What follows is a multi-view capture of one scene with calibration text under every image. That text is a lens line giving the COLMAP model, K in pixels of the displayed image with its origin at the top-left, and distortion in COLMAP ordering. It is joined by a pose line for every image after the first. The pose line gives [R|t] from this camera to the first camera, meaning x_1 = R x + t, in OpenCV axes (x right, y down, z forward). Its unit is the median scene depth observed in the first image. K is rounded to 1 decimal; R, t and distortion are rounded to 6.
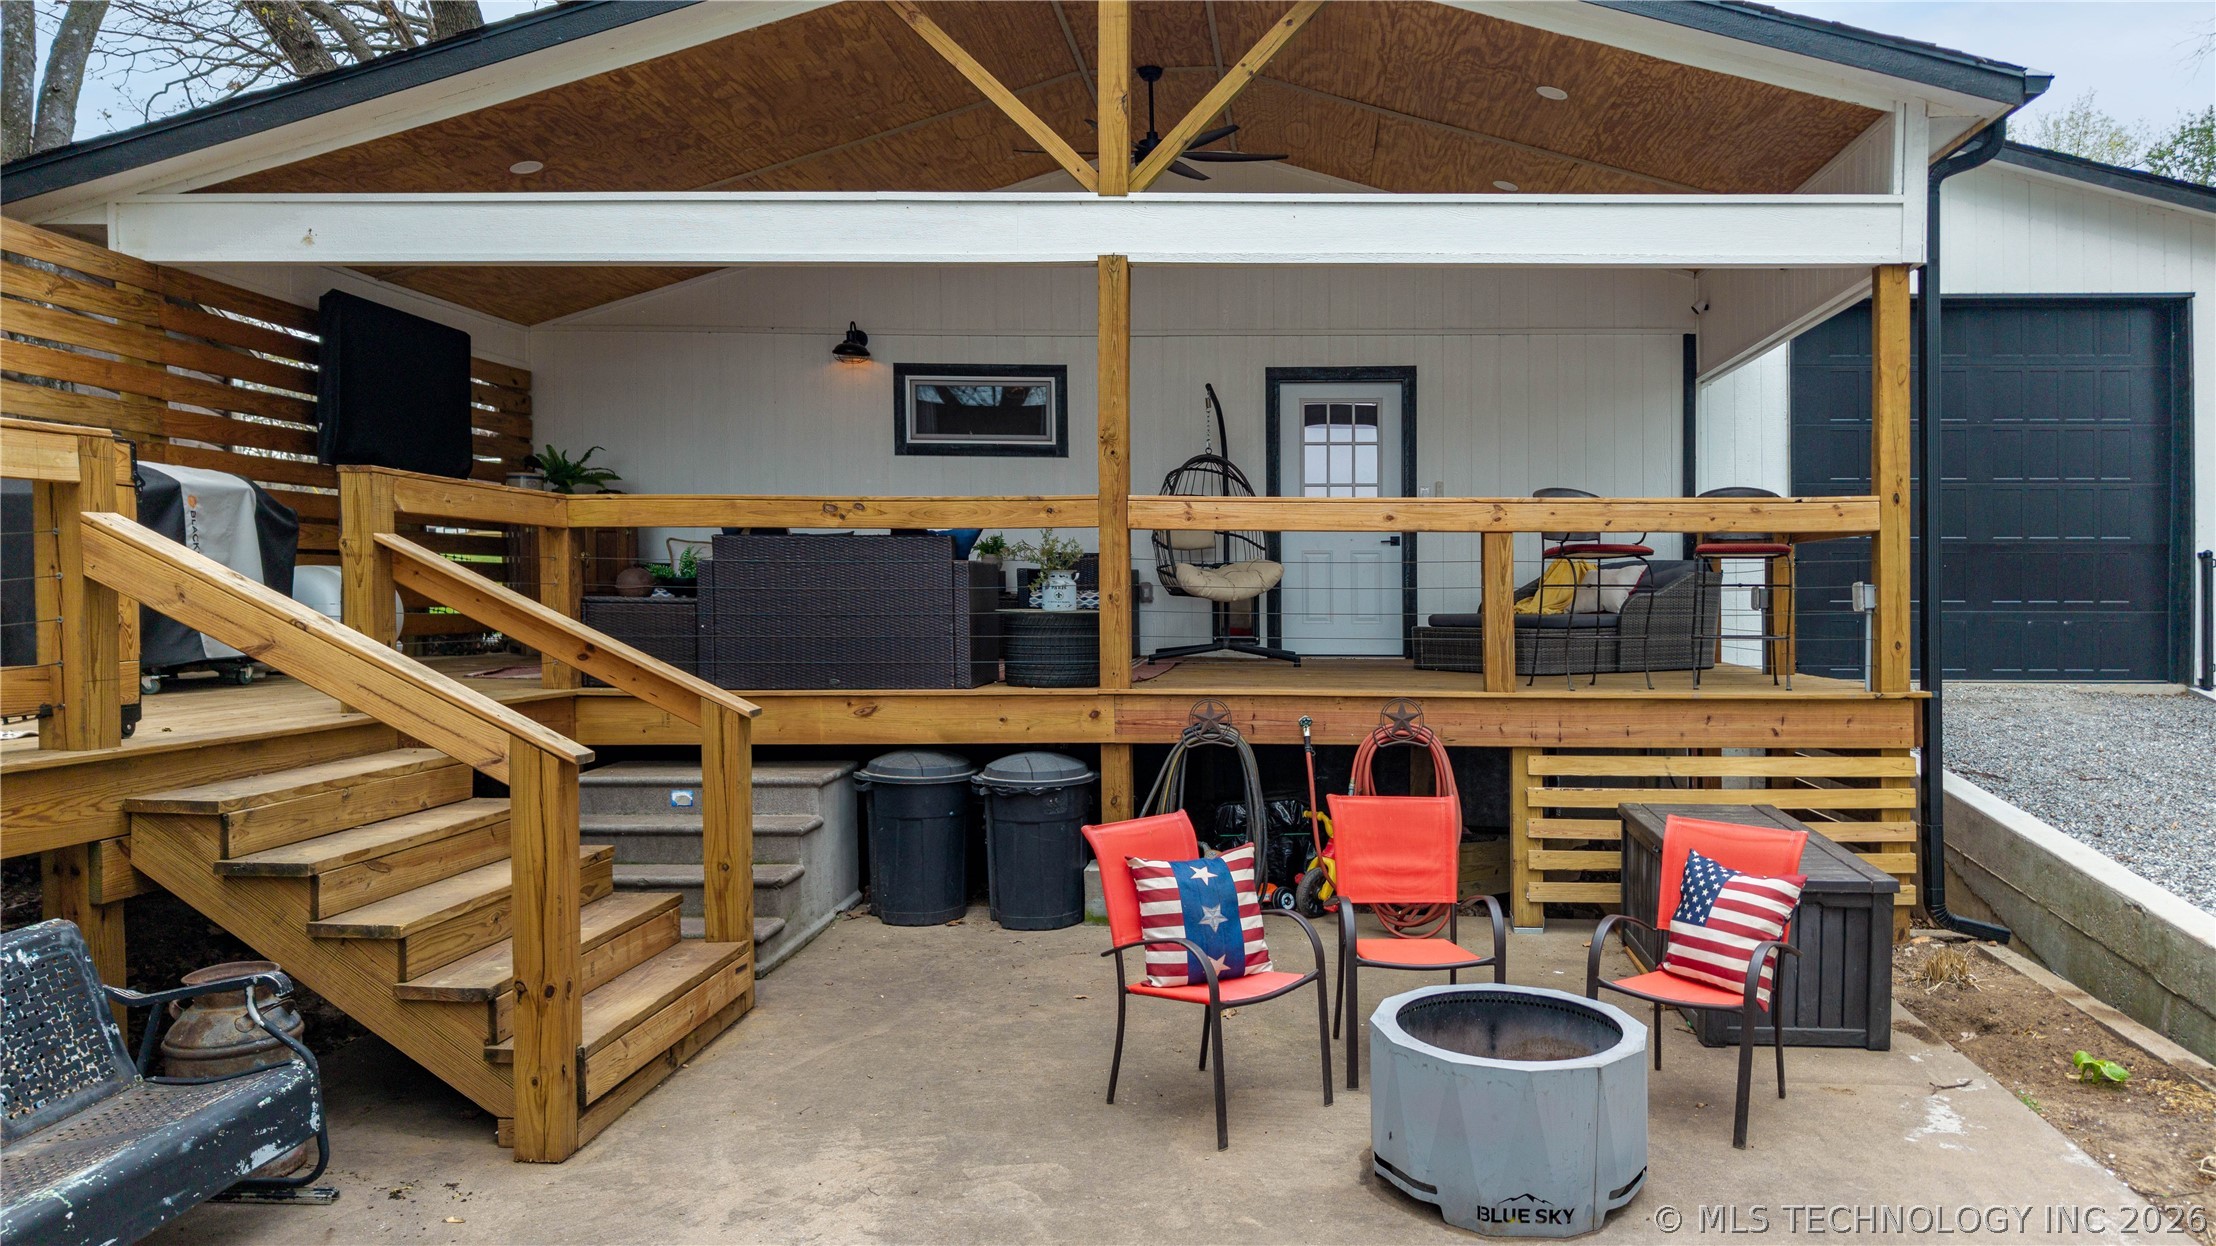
lens RADIAL K [[1512.7, 0, 1280.2], [0, 1512.7, 622.7], [0, 0, 1]] dist [0.020950, 0.000185]
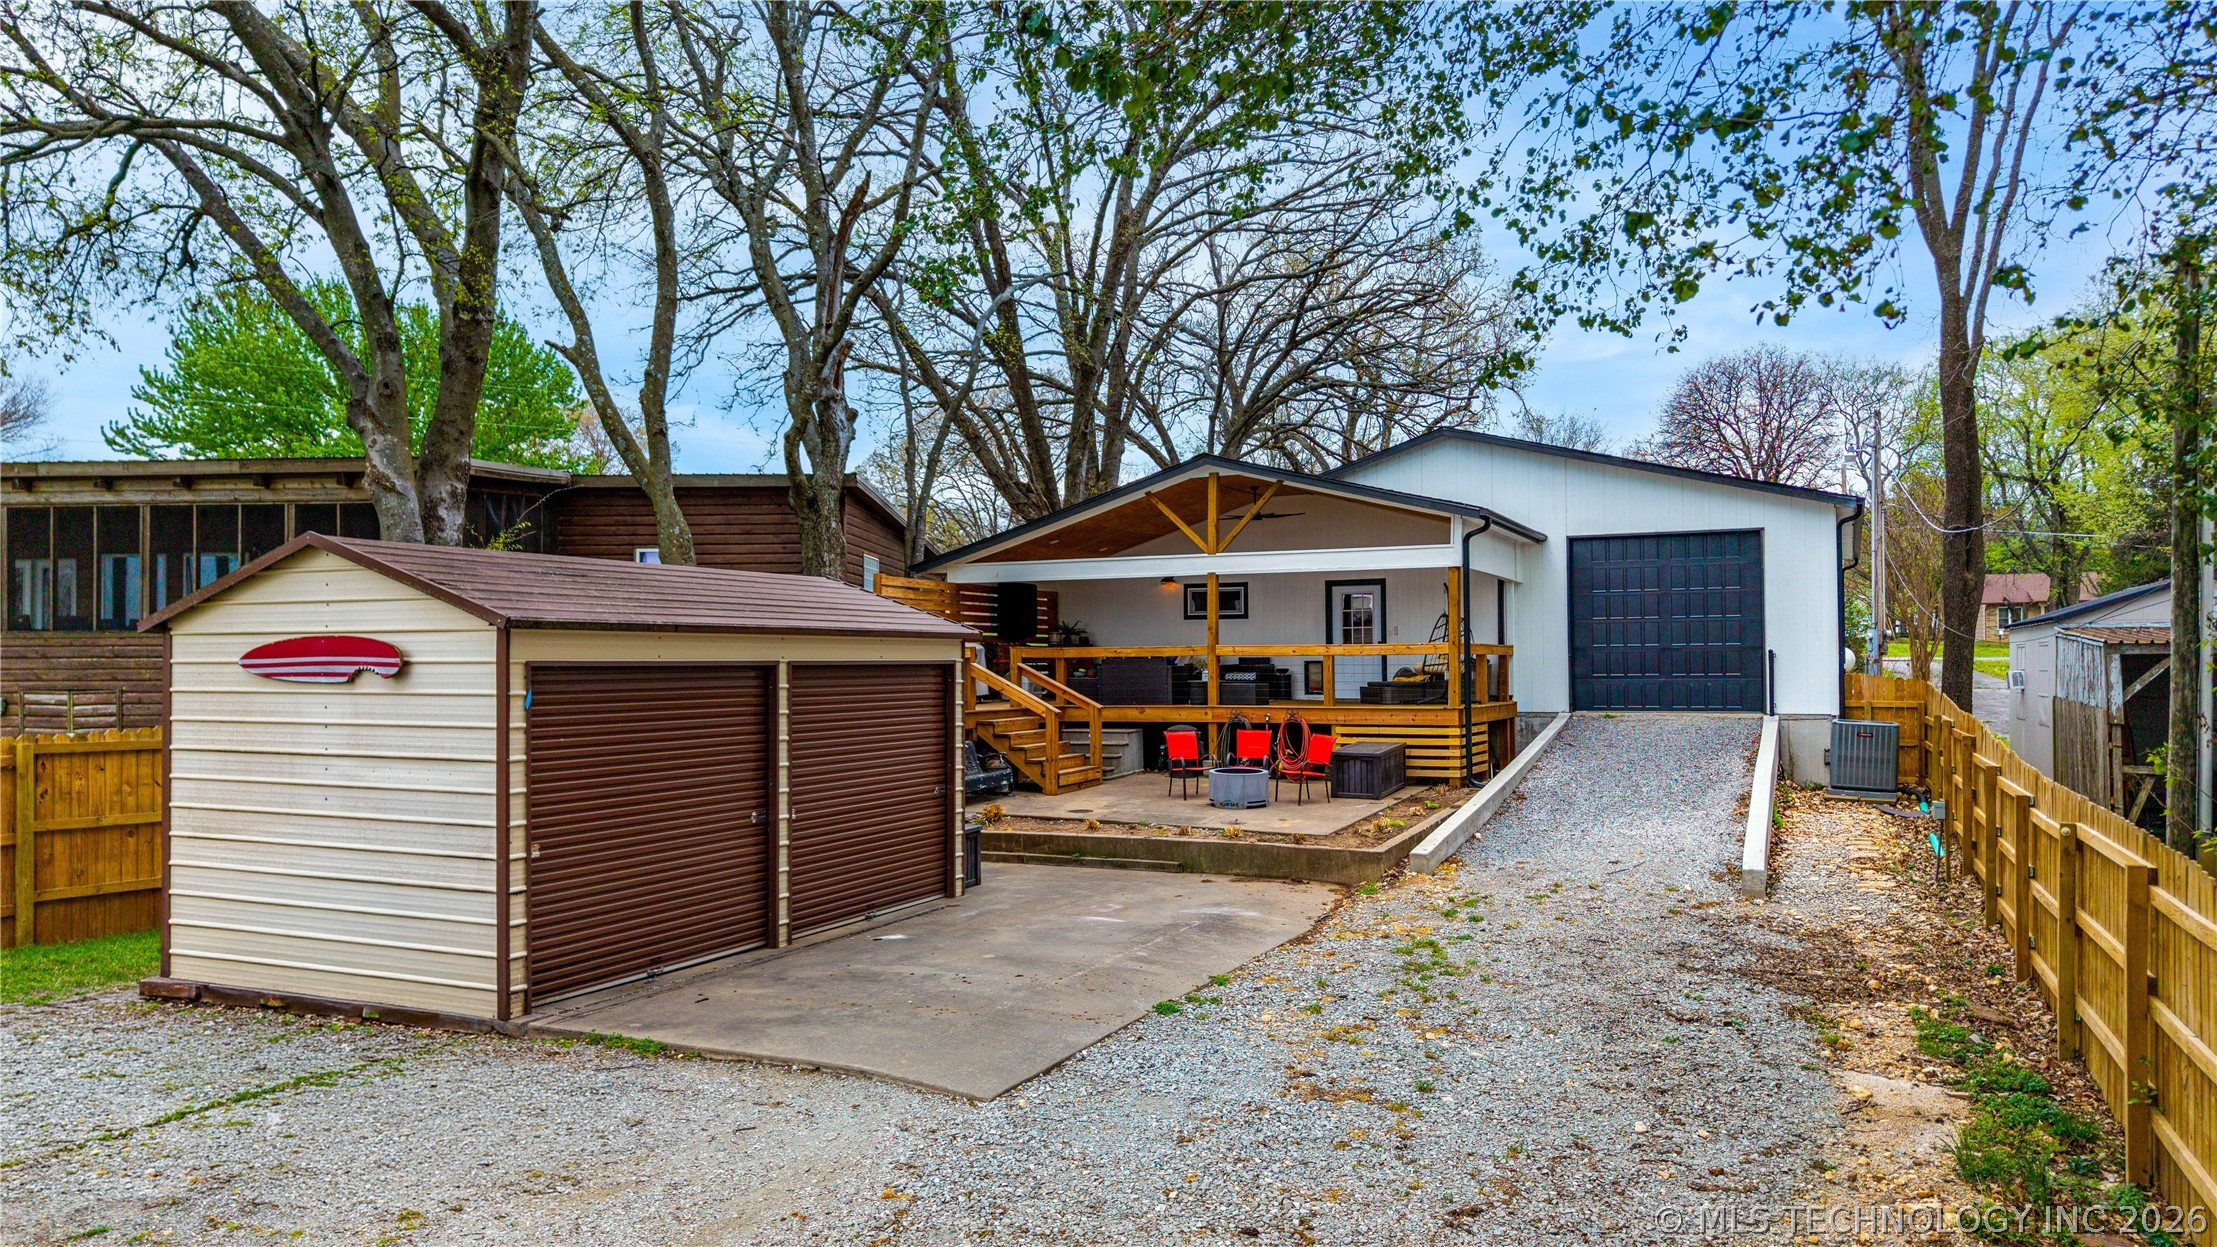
lens RADIAL K [[1509.3, 0, 1108.5], [0, 1509.3, 623.5], [0, 0, 1]] dist [0.028749, -0.024179]
pose [[0.907671, -0.022168, -0.419097, 1.024156], [0.001542, 0.998773, -0.049491, 0.028070], [0.419680, 0.044275, 0.906591, -1.982450]]
